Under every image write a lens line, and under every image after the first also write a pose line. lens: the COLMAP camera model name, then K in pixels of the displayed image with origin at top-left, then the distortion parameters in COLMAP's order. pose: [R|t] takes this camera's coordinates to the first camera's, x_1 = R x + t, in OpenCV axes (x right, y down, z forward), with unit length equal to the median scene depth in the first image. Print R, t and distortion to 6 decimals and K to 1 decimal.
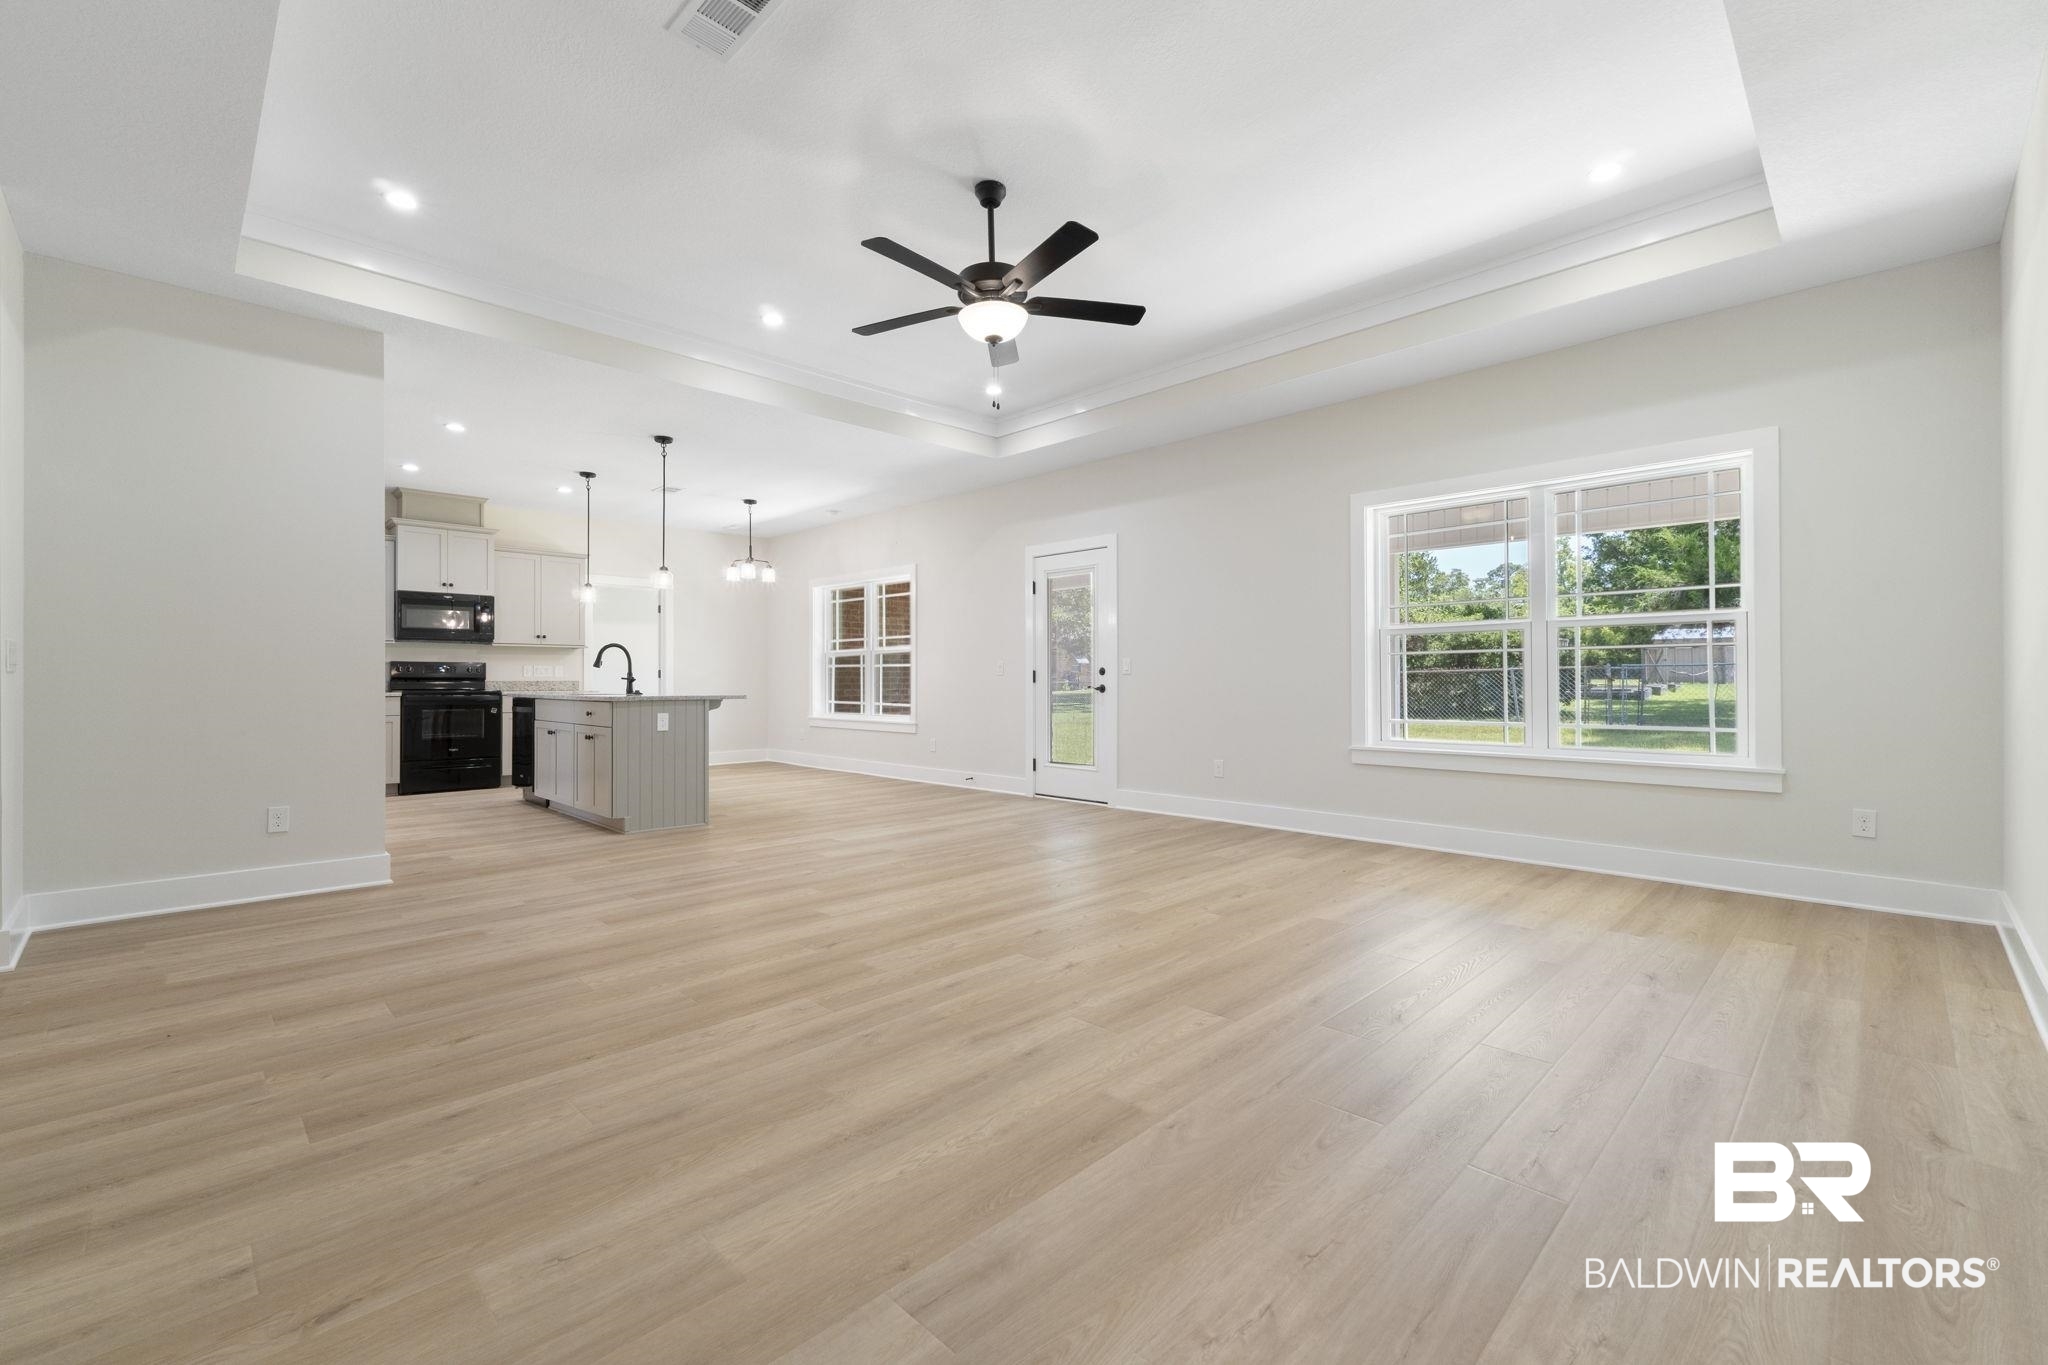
lens RADIAL K [[861.1, 0, 1024.0], [0, 861.1, 682.5], [0, 0, 1]] dist [0.000357, 0.000017]
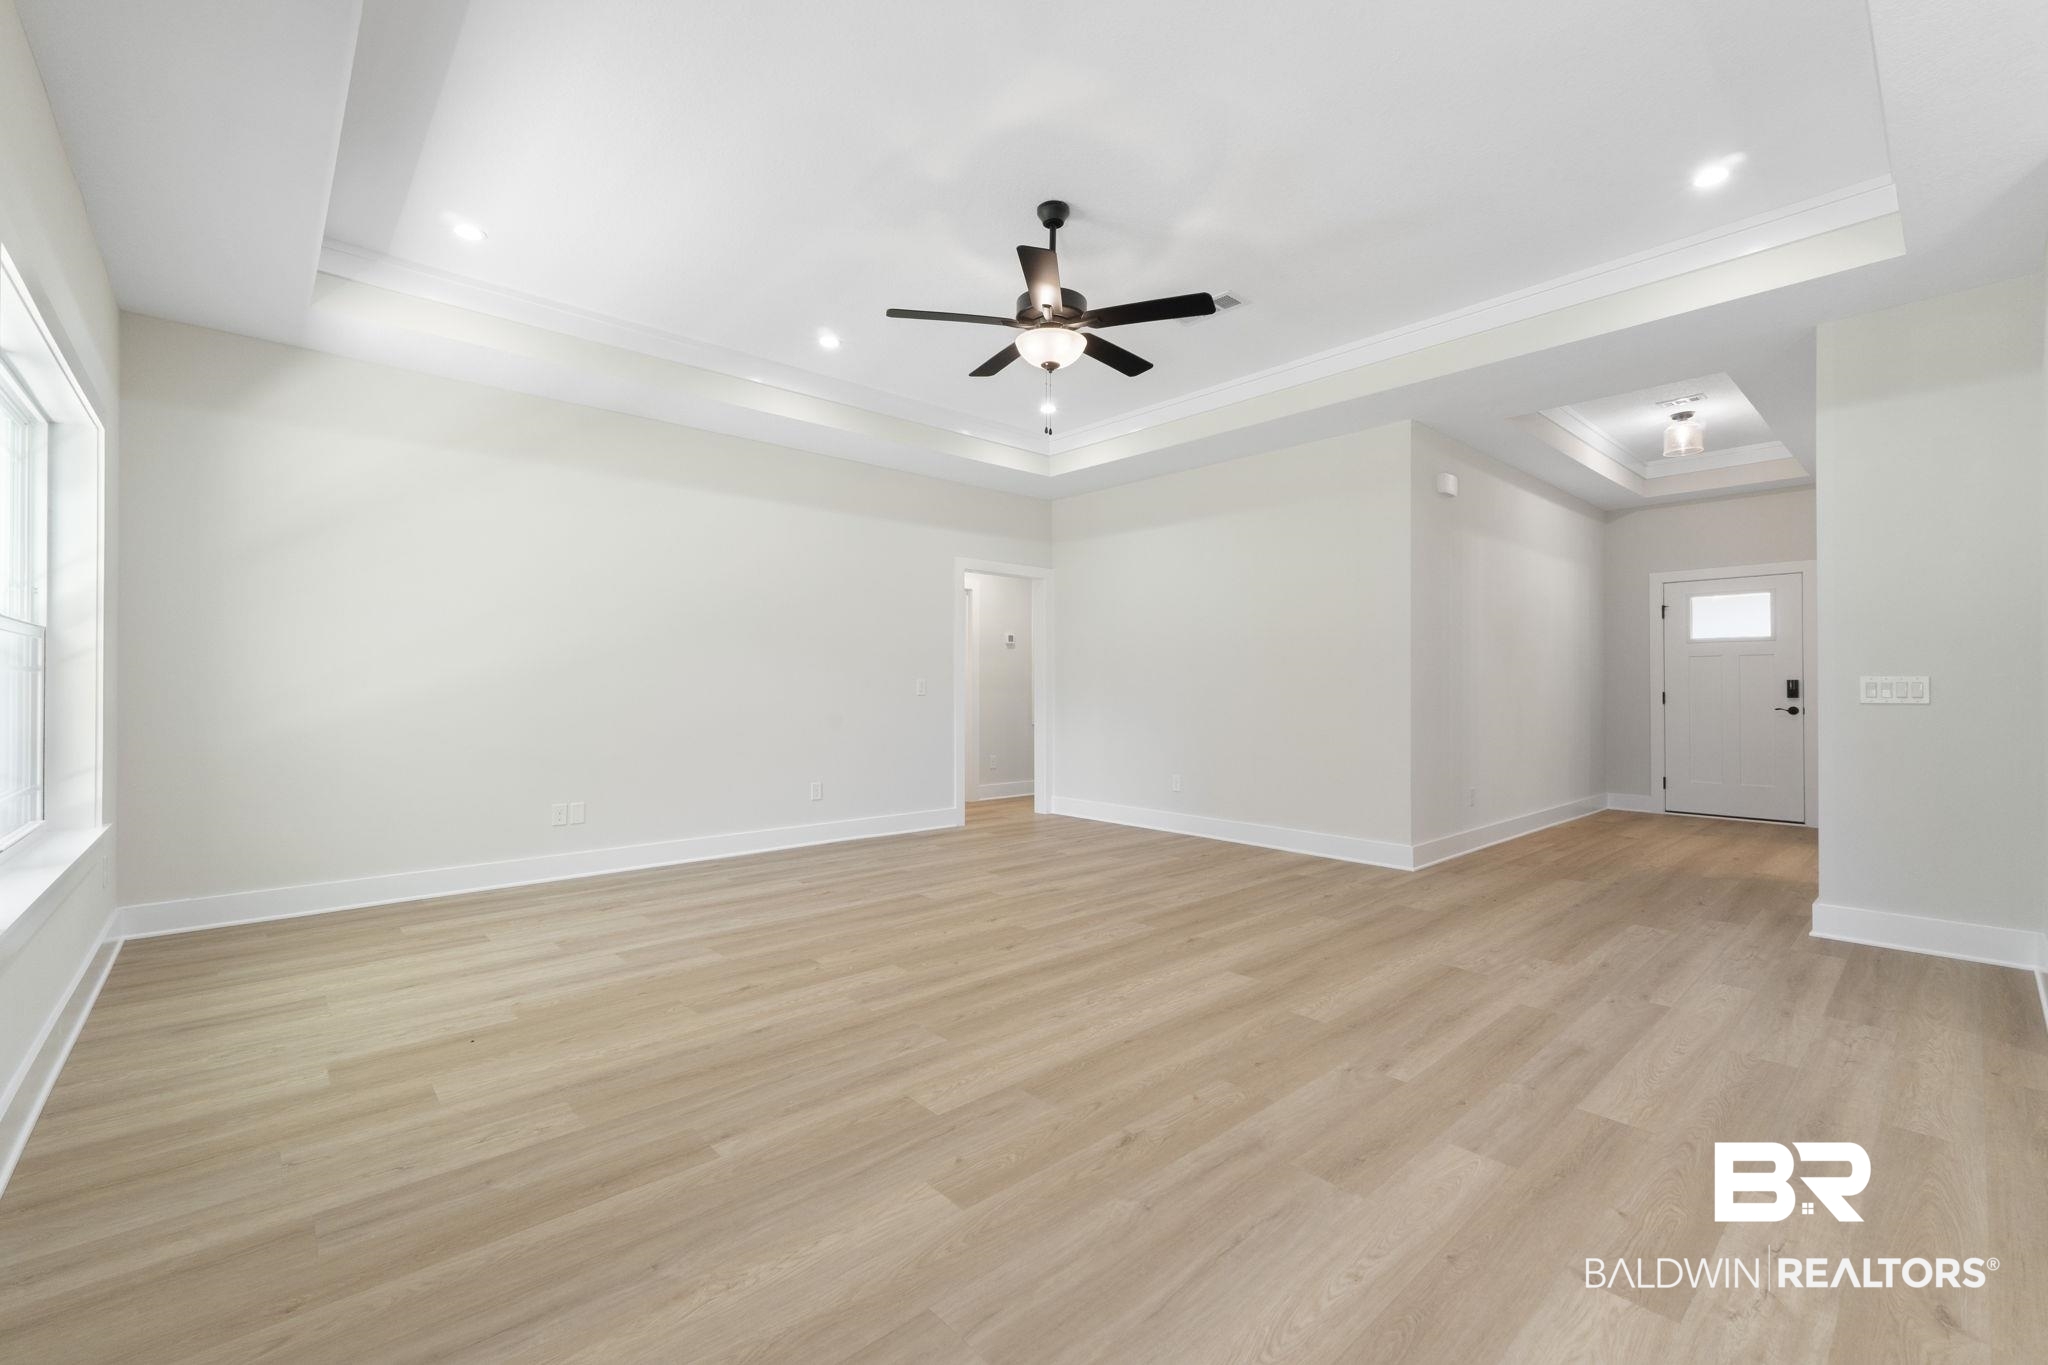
lens RADIAL K [[861.1, 0, 1024.0], [0, 861.1, 682.5], [0, 0, 1]] dist [0.000357, 0.000017]
pose [[-0.998948, 0.001963, 0.045822, -0.055639], [0.001719, 0.999984, -0.005359, -0.036773], [-0.045832, -0.005275, -0.998935, 2.253337]]
